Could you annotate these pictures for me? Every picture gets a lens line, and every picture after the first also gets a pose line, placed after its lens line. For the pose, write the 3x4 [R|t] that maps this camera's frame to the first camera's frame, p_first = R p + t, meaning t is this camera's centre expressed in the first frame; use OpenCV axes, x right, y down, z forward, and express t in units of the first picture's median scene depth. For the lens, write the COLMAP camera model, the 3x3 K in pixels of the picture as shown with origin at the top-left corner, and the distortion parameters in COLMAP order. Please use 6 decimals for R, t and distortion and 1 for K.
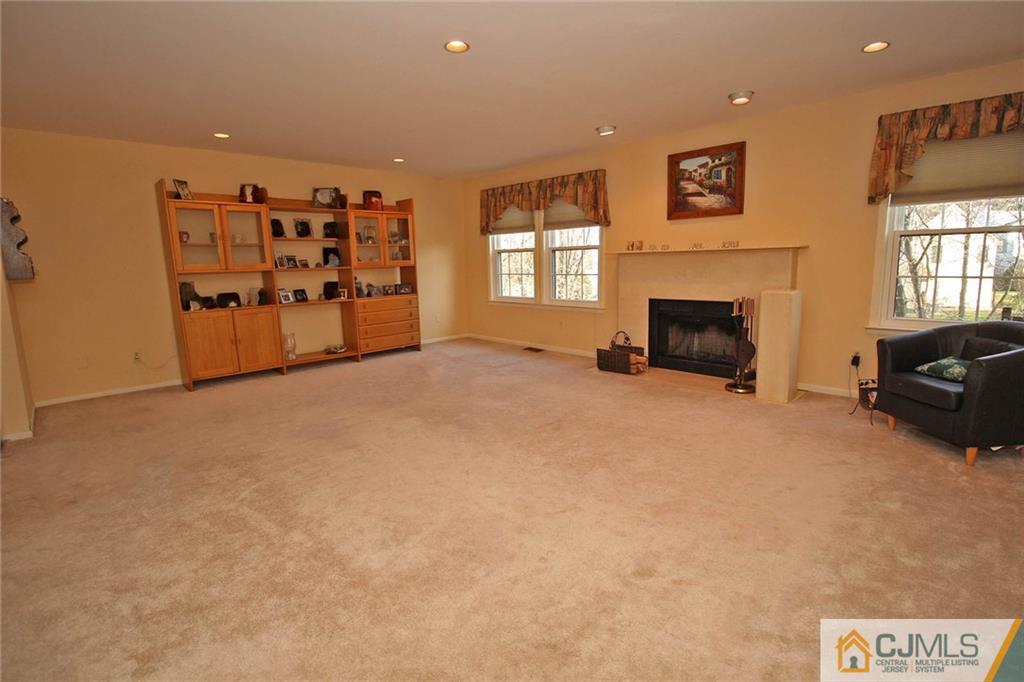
lens RADIAL K [[479.4, 0, 510.0], [0, 479.4, 335.1], [0, 0, 1]] dist [-0.010815, -0.008368]
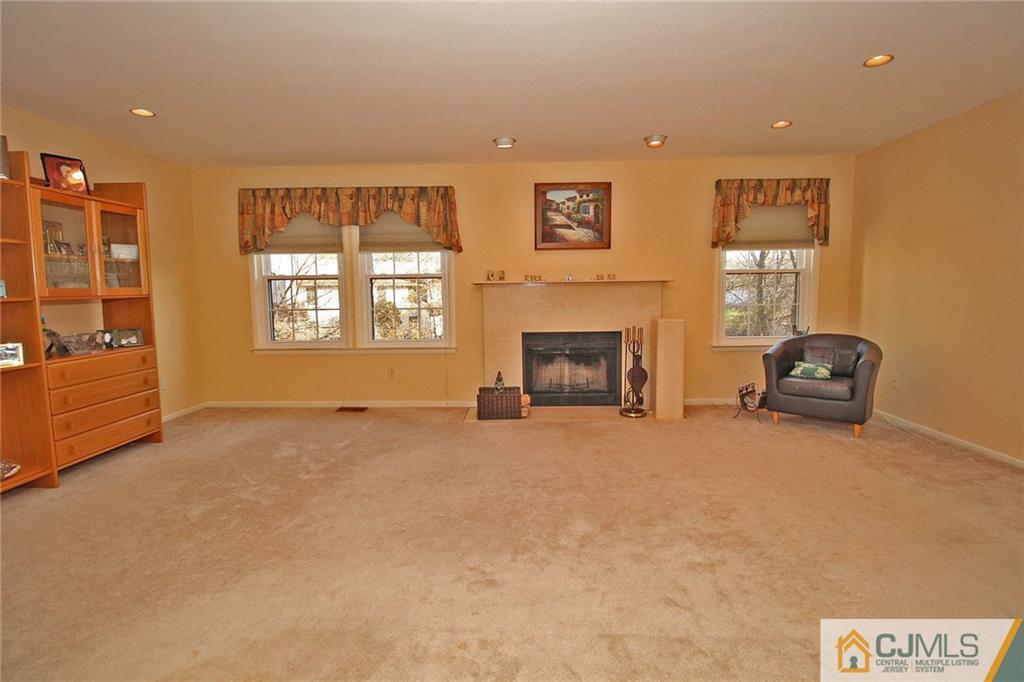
lens RADIAL K [[479.4, 0, 515.3], [0, 479.4, 335.2], [0, 0, 1]] dist [-0.010815, -0.008368]
pose [[0.707323, -0.050512, 0.705084, -0.360461], [0.102711, 0.994202, -0.031814, -0.042367], [-0.699389, 0.094922, 0.708410, 0.345809]]
